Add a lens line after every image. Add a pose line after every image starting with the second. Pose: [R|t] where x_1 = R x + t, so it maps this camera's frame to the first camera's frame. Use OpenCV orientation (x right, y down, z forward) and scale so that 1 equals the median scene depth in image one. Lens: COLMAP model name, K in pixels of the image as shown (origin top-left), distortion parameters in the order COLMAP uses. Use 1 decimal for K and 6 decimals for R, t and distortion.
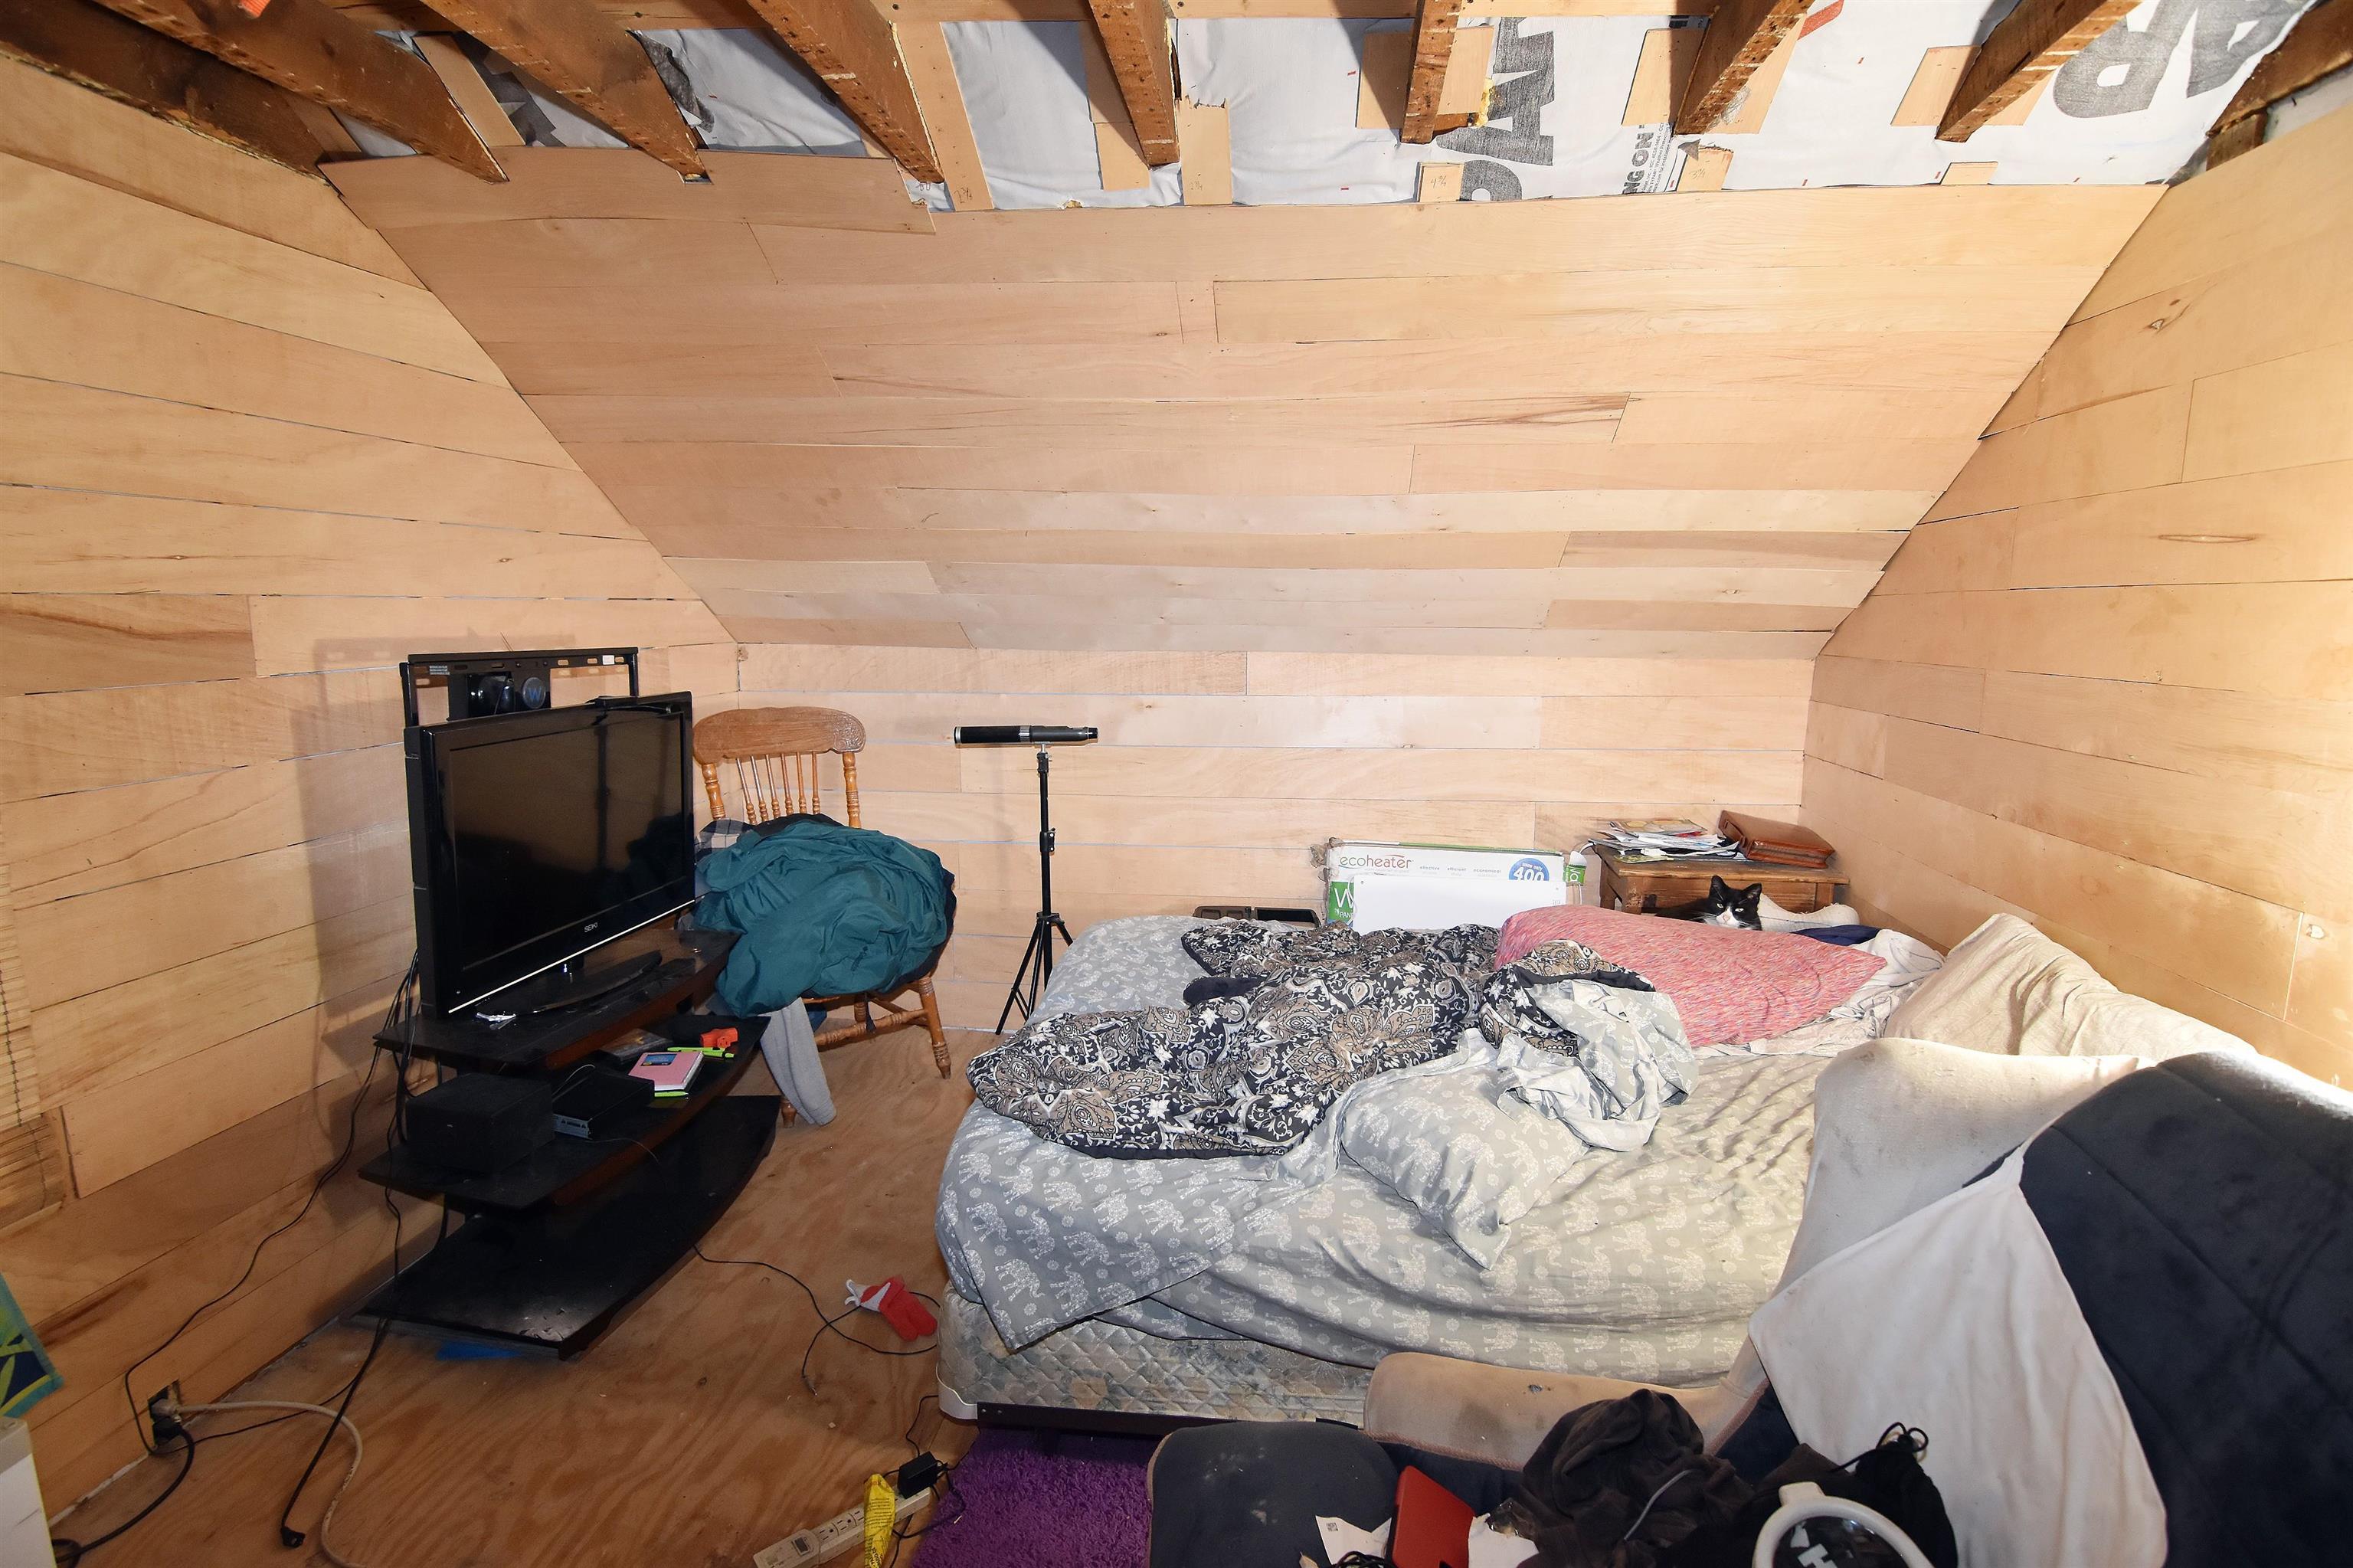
lens RADIAL K [[1139.8, 0, 1170.8], [0, 1139.8, 789.2], [0, 0, 1]] dist [-0.010565, -0.005172]
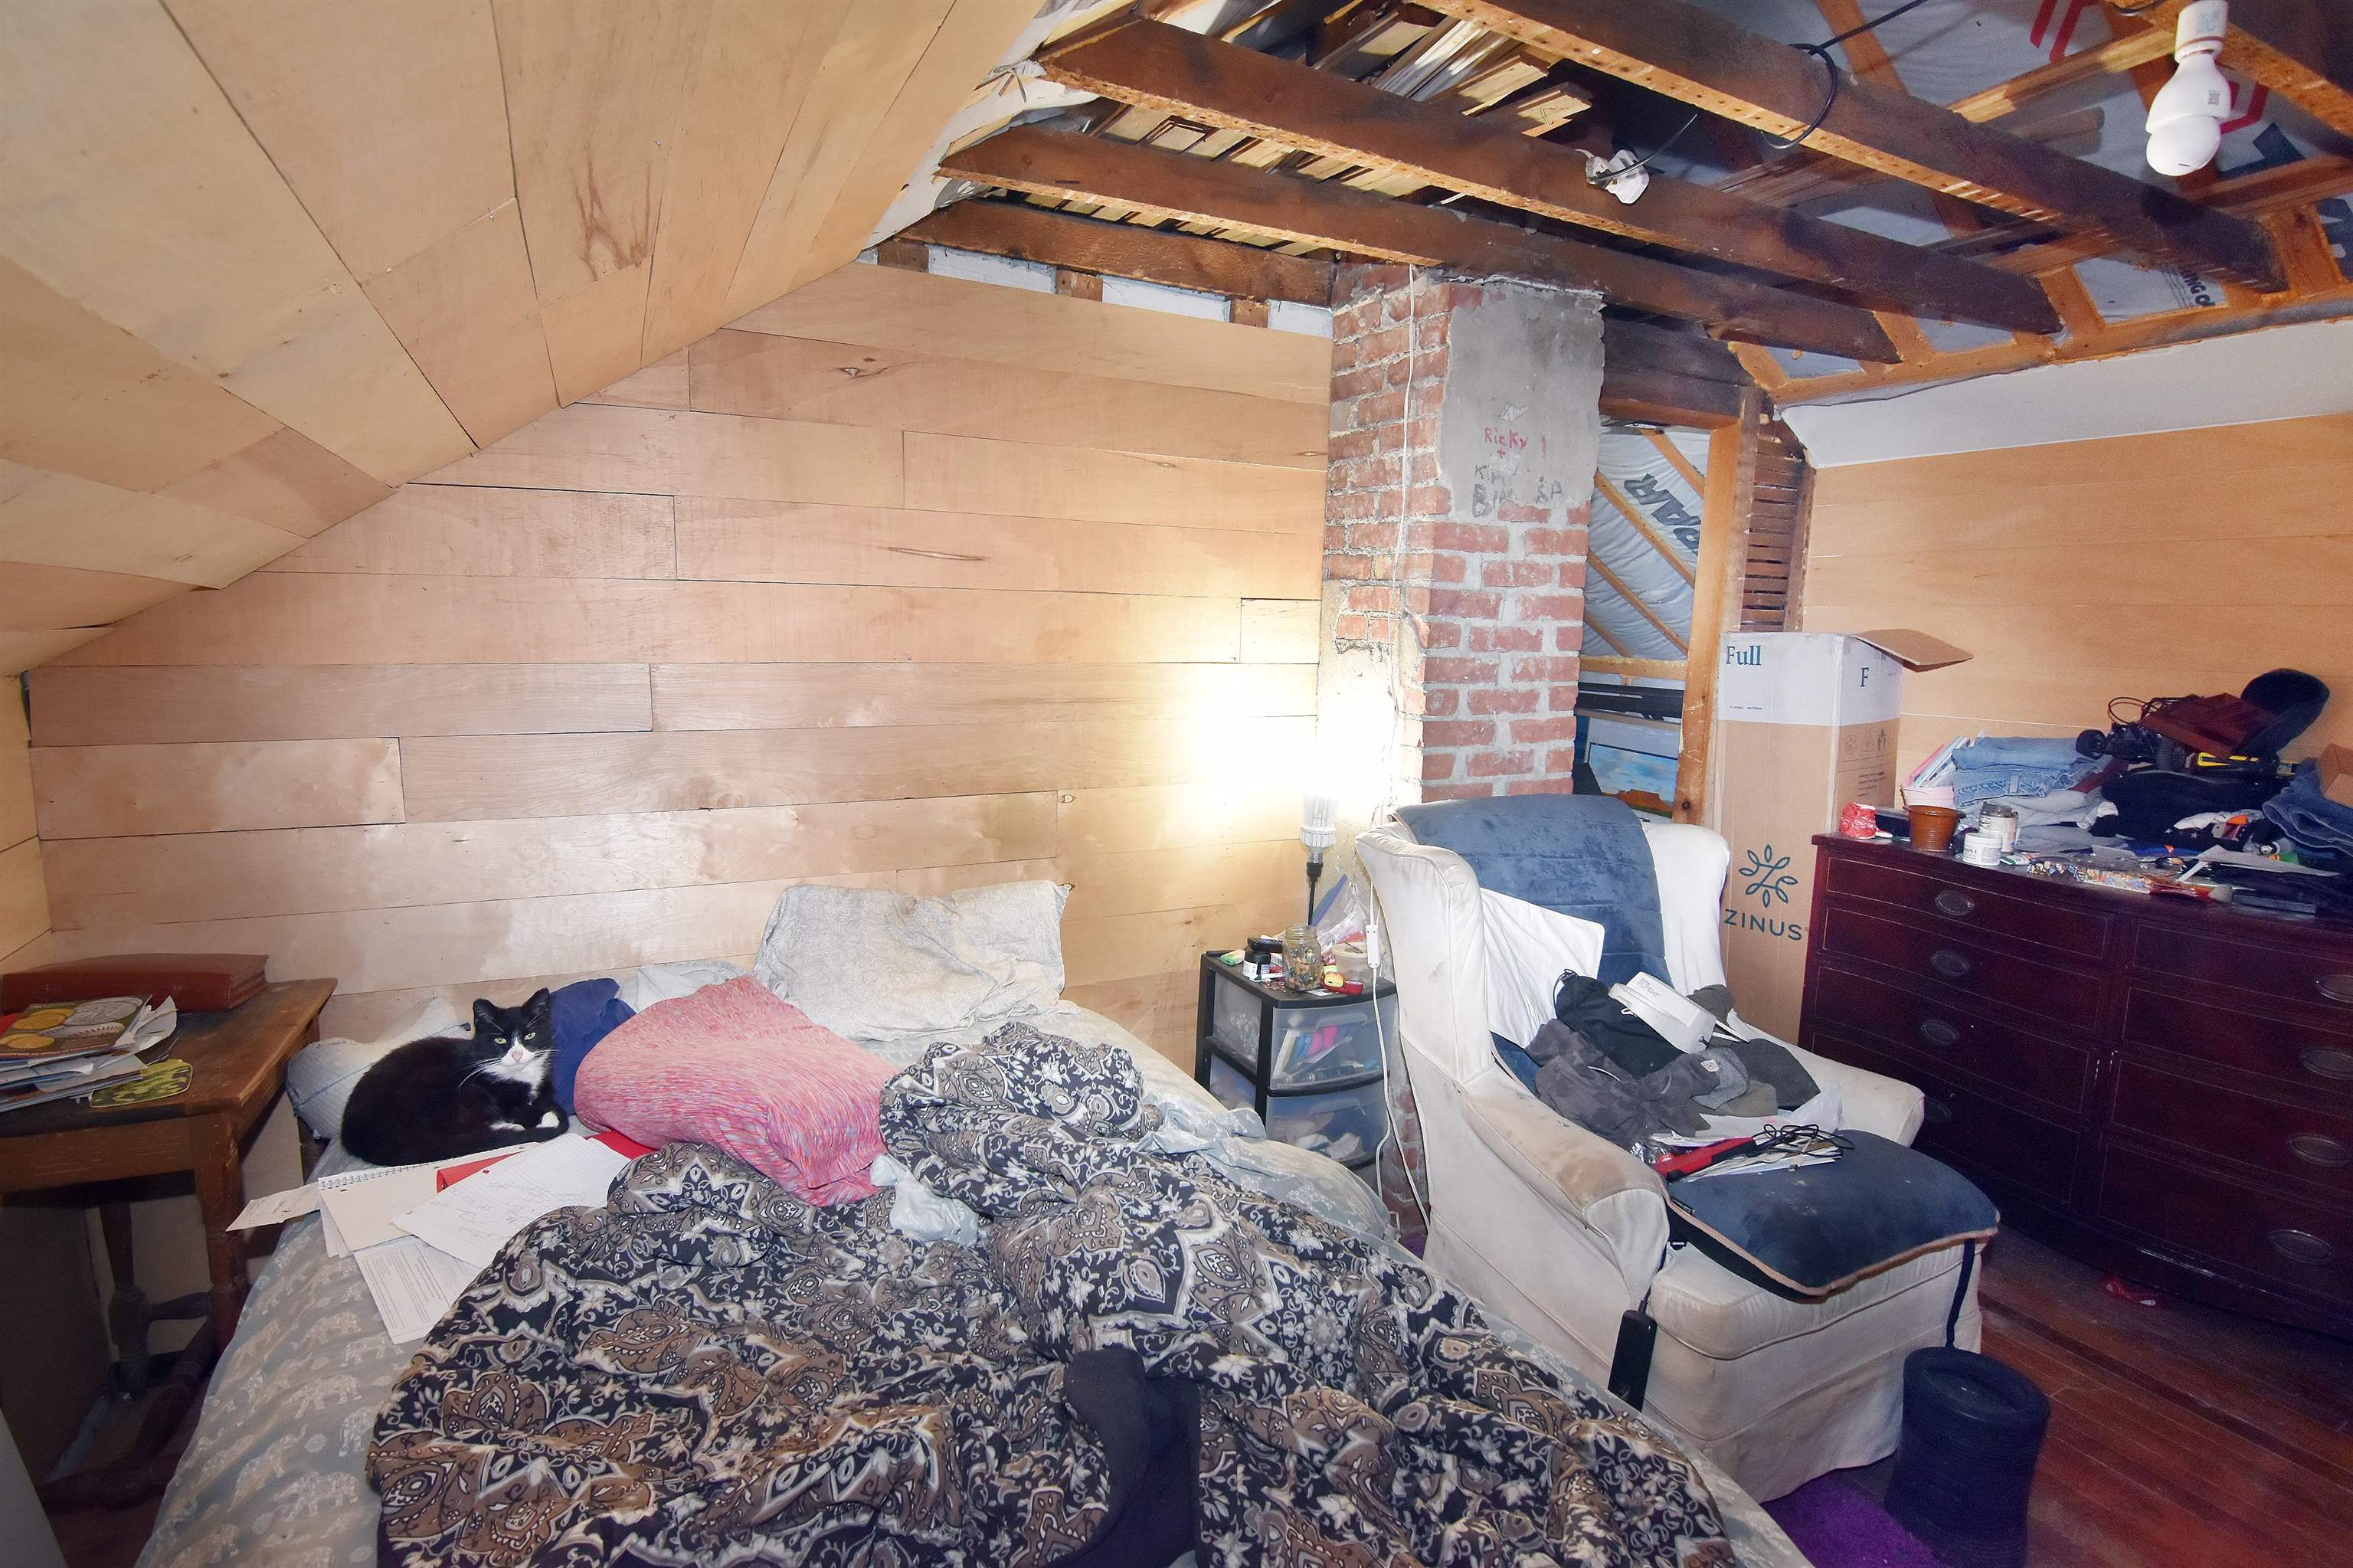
lens RADIAL K [[1139.8, 0, 1178.4], [0, 1139.8, 784.2], [0, 0, 1]] dist [-0.010565, -0.005172]
pose [[-0.584294, -0.133693, 0.800454, -0.156437], [0.102806, 0.966197, 0.236419, -0.097577], [-0.805004, 0.220430, -0.550799, 0.618796]]
